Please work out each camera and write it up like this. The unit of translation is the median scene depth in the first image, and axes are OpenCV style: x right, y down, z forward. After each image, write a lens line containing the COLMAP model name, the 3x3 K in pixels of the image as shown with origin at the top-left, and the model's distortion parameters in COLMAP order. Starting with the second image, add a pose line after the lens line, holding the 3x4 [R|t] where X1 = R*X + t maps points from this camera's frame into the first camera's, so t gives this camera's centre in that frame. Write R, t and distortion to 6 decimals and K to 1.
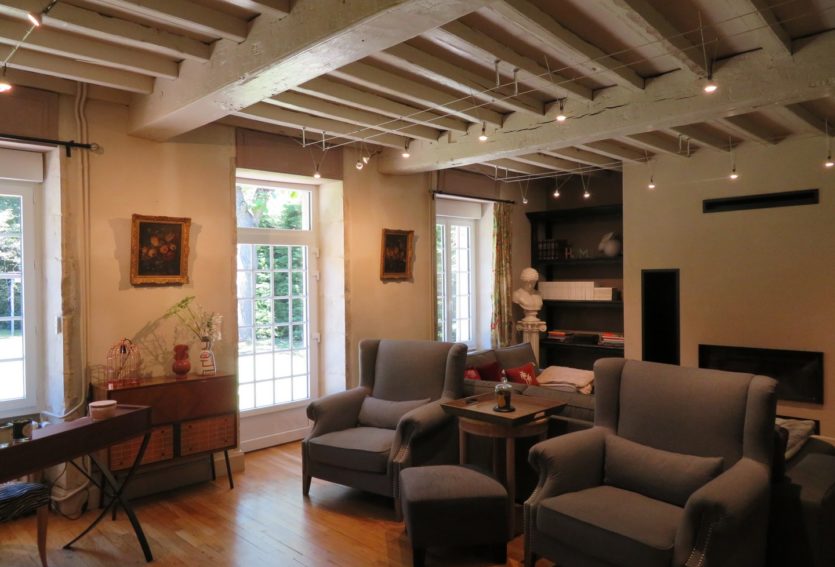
lens RADIAL K [[593.4, 0, 417.5], [0, 593.4, 283.5], [0, 0, 1]] dist [0.003219, 0.000842]
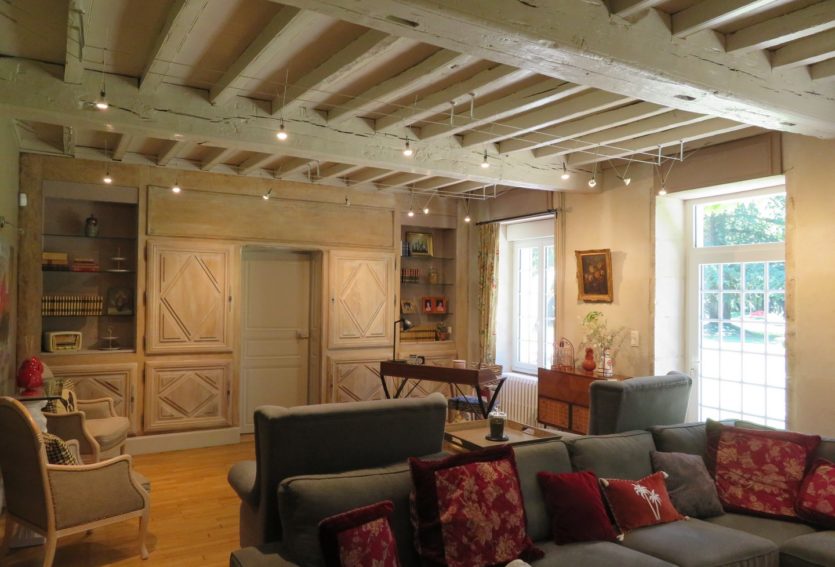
lens RADIAL K [[593.4, 0, 417.5], [0, 593.4, 283.5], [0, 0, 1]] dist [0.003219, 0.000842]
pose [[-0.257337, -0.005950, -0.966303, 0.933114], [-0.020816, 0.999783, -0.000613, -0.028434], [0.966097, 0.019956, -0.257405, 0.945318]]
